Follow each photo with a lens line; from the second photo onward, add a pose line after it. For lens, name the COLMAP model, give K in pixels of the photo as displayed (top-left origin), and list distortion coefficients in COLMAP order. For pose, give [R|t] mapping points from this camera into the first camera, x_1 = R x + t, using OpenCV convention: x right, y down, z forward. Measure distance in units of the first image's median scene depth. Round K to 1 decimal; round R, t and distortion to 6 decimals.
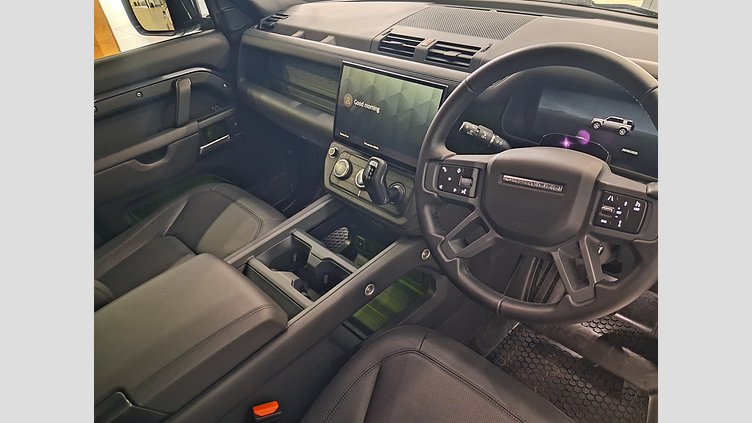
lens RADIAL K [[440.8, 0, 380.4], [0, 440.8, 211.8], [0, 0, 1]] dist [0.002347, -0.000039]
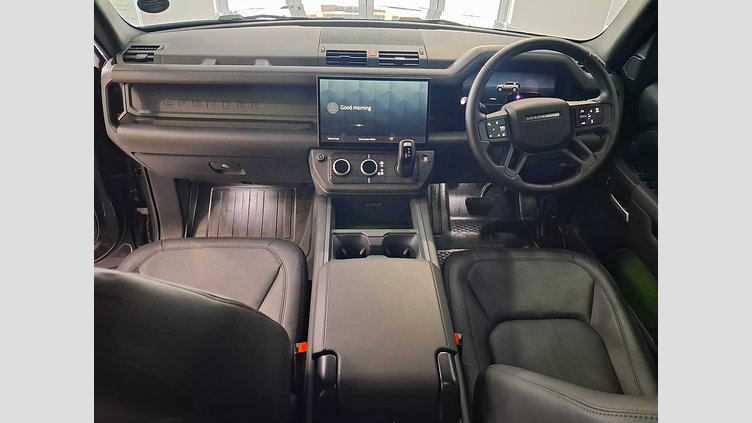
lens RADIAL K [[440.8, 0, 380.4], [0, 440.8, 211.8], [0, 0, 1]] dist [0.002347, -0.000039]
pose [[0.663534, -0.324461, 0.674128, -0.860388], [0.354870, 0.929744, 0.098197, -0.068334], [-0.658627, 0.174071, 0.732058, 0.115958]]
